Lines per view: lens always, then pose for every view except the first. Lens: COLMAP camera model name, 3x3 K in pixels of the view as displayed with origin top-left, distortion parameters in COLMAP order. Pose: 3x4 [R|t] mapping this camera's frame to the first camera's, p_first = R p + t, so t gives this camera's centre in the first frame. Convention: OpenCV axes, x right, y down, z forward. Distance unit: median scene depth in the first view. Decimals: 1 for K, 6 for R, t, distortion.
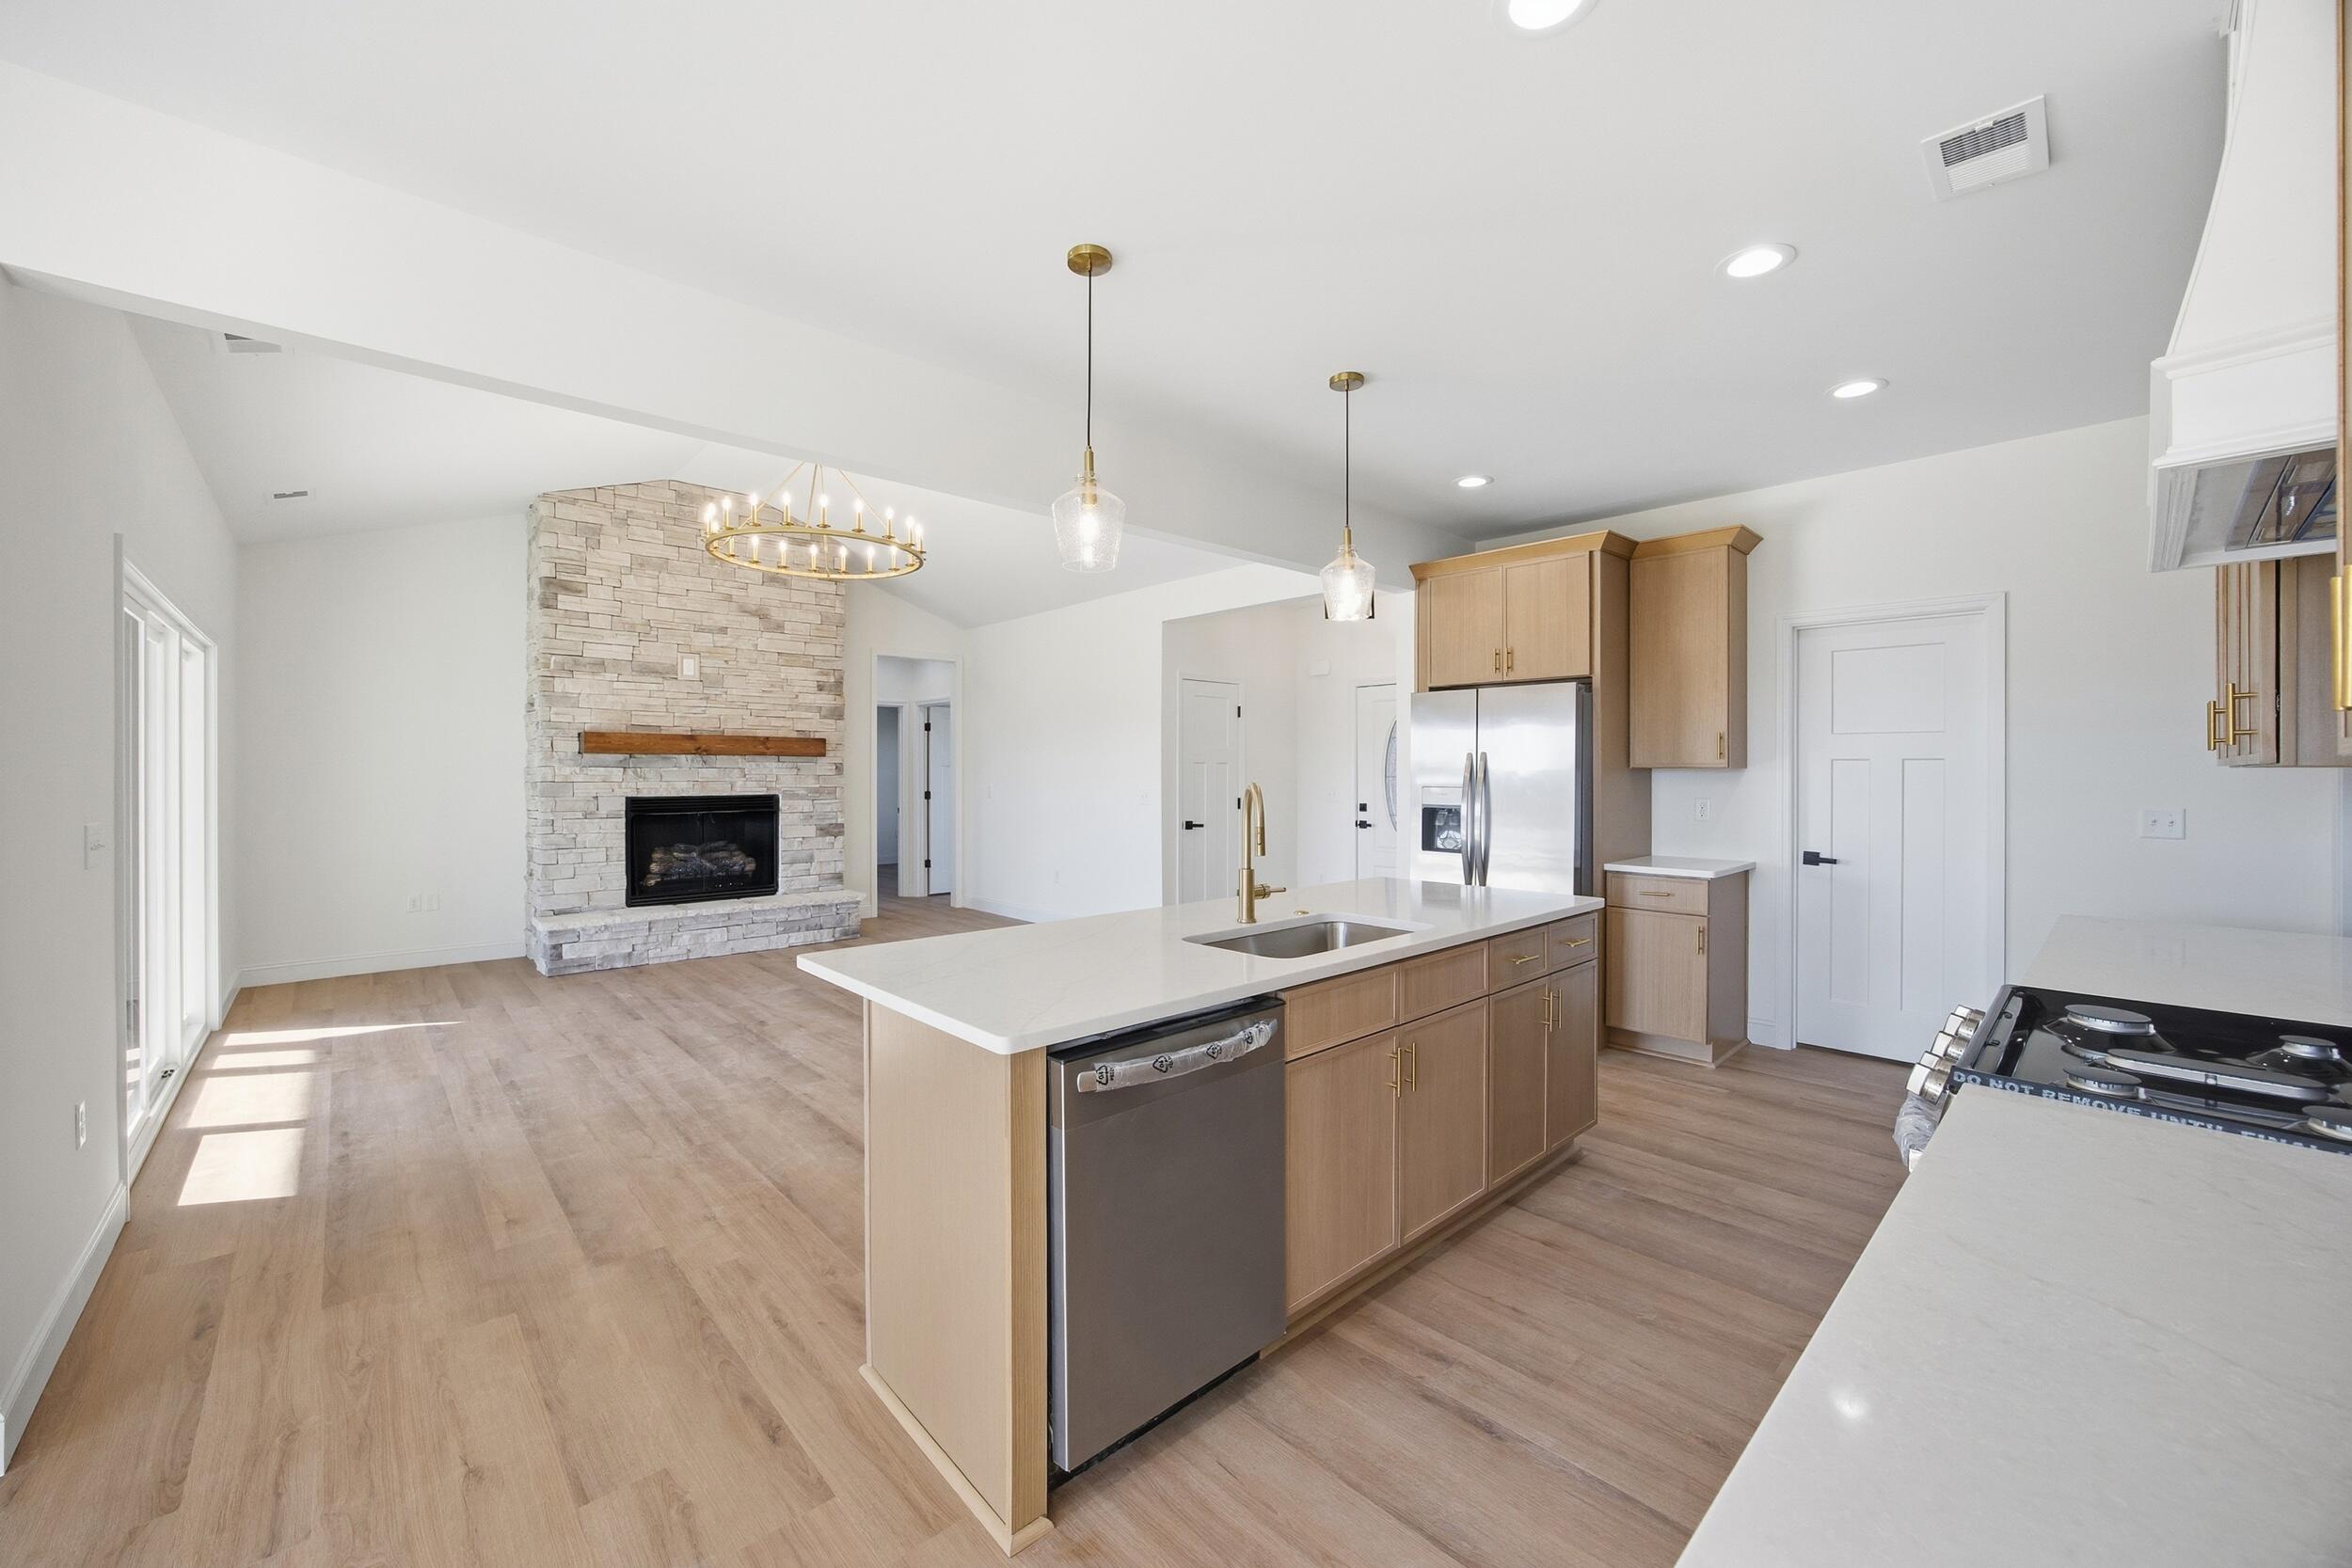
lens RADIAL K [[909.1, 0, 1185.8], [0, 909.1, 774.7], [0, 0, 1]] dist [-0.024247, 0.000026]
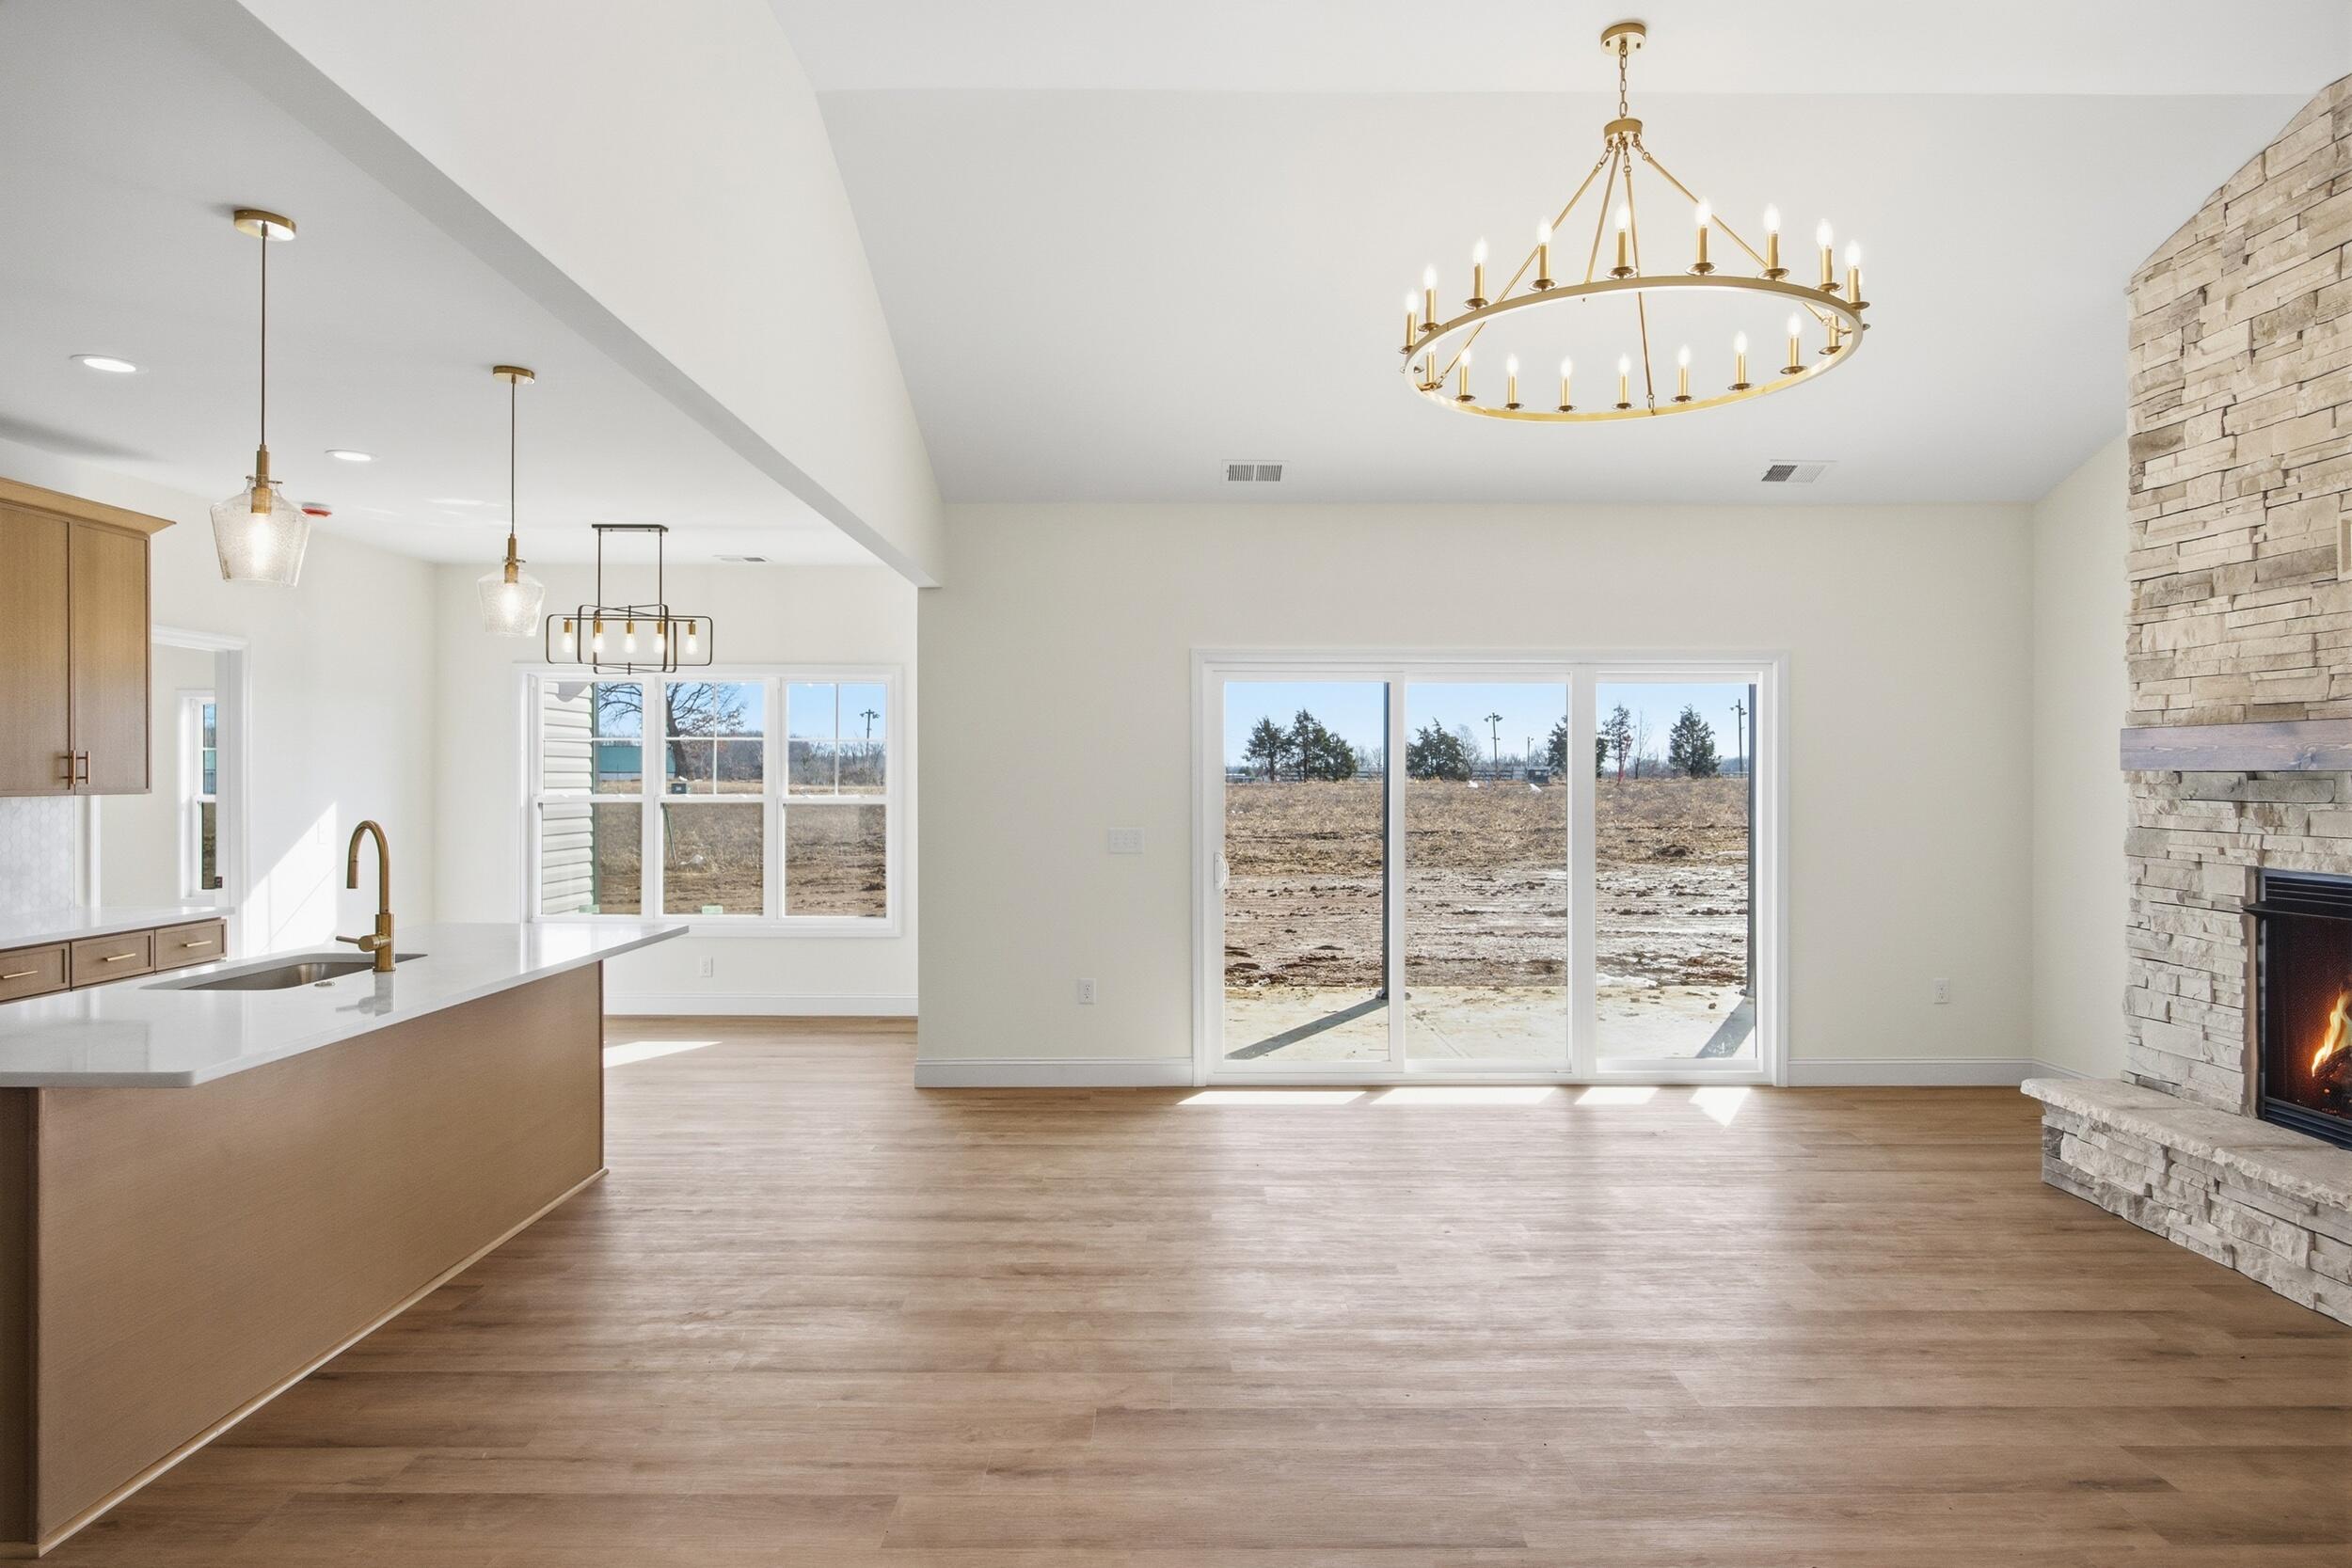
lens RADIAL K [[1282.5, 0, 1176.0], [0, 1282.5, 784.0], [0, 0, 1]] dist [-0.024984, -0.000457]
pose [[-0.681214, 0.003313, -0.732077, 0.190183], [-0.004649, 0.999950, 0.008851, -0.019150], [0.732069, 0.009433, -0.681165, 1.007529]]
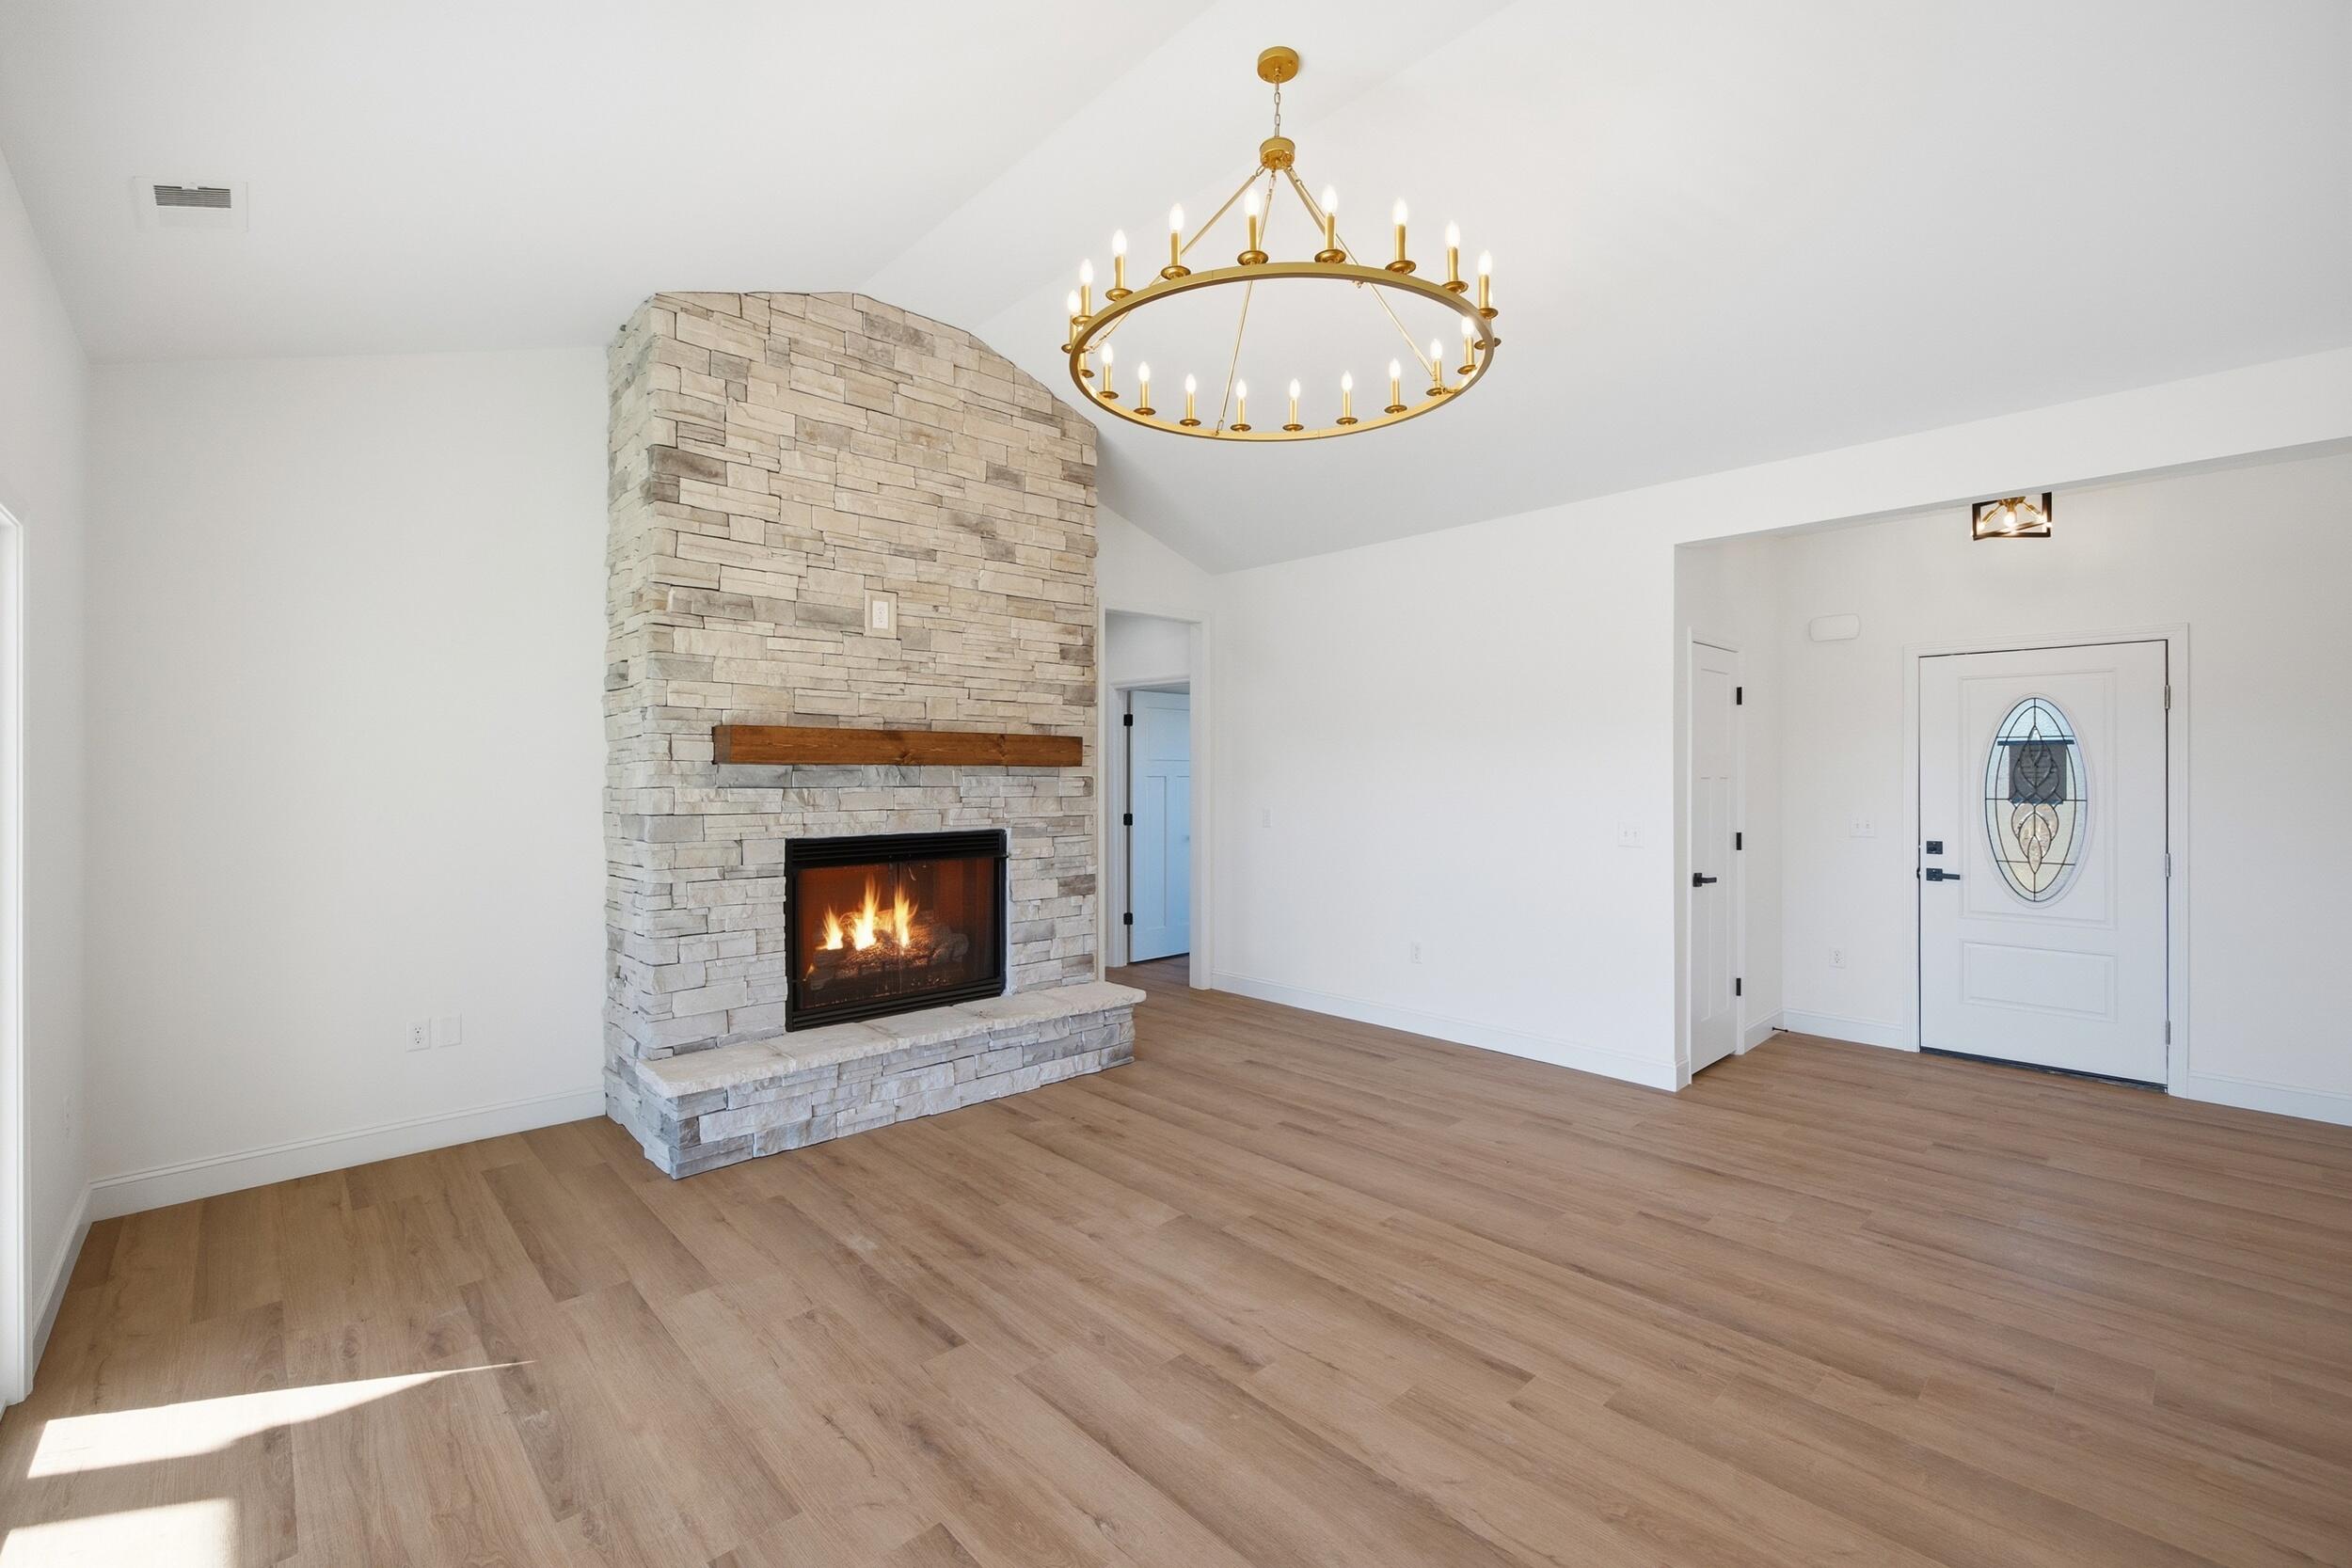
lens RADIAL K [[996.9, 0, 1183.6], [0, 996.9, 773.6], [0, 0, 1]] dist [-0.031633, 0.006458]
pose [[0.999984, -0.000294, 0.005672, -0.363113], [0.000309, 0.999997, -0.002555, -0.014830], [-0.005671, 0.002557, 0.999981, 0.359871]]
